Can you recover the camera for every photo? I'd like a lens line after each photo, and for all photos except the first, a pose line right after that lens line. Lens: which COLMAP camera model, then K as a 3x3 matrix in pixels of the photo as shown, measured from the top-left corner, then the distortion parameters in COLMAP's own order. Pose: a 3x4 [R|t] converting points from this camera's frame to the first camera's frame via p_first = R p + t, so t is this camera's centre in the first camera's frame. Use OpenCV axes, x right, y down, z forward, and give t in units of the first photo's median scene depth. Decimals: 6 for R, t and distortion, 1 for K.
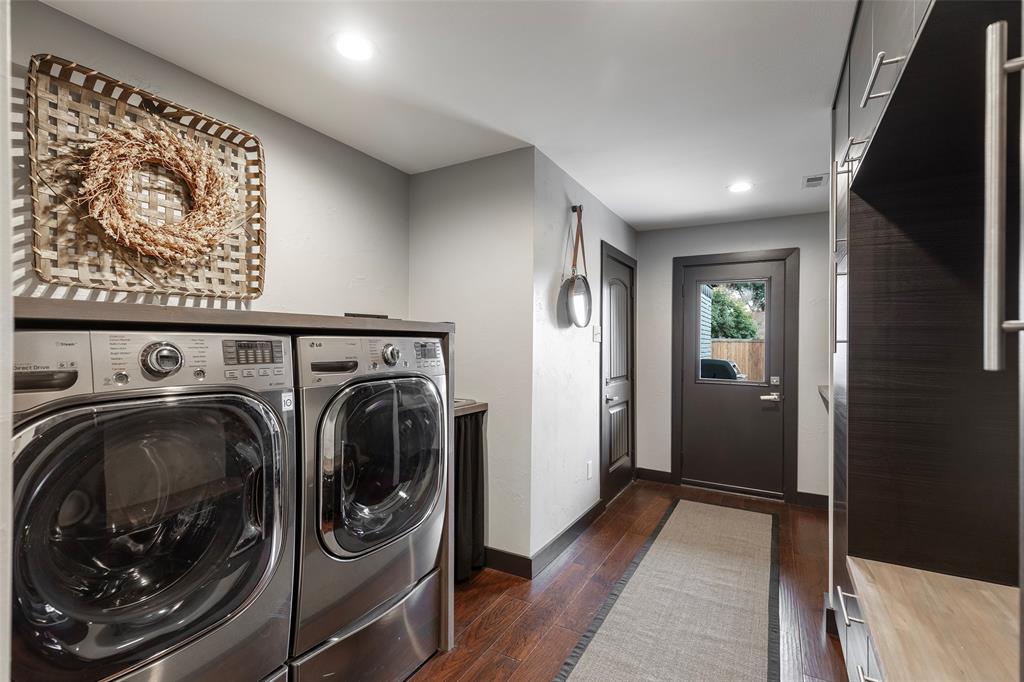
lens RADIAL K [[455.9, 0, 517.7], [0, 455.9, 344.9], [0, 0, 1]] dist [-0.000089, -0.000073]
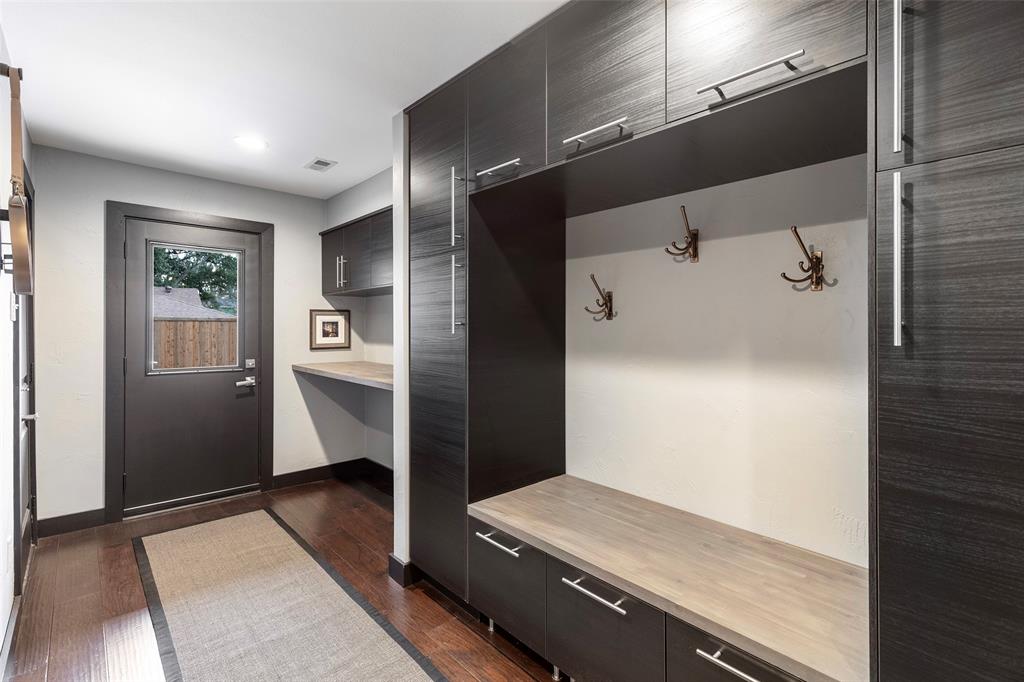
lens RADIAL K [[455.9, 0, 516.9], [0, 455.9, 326.0], [0, 0, 1]] dist [-0.000089, -0.000073]
pose [[0.312566, -0.002251, 0.949893, -0.142407], [-0.002187, 0.999993, 0.003090, -0.001768], [-0.949893, -0.003044, 0.312559, 0.203797]]
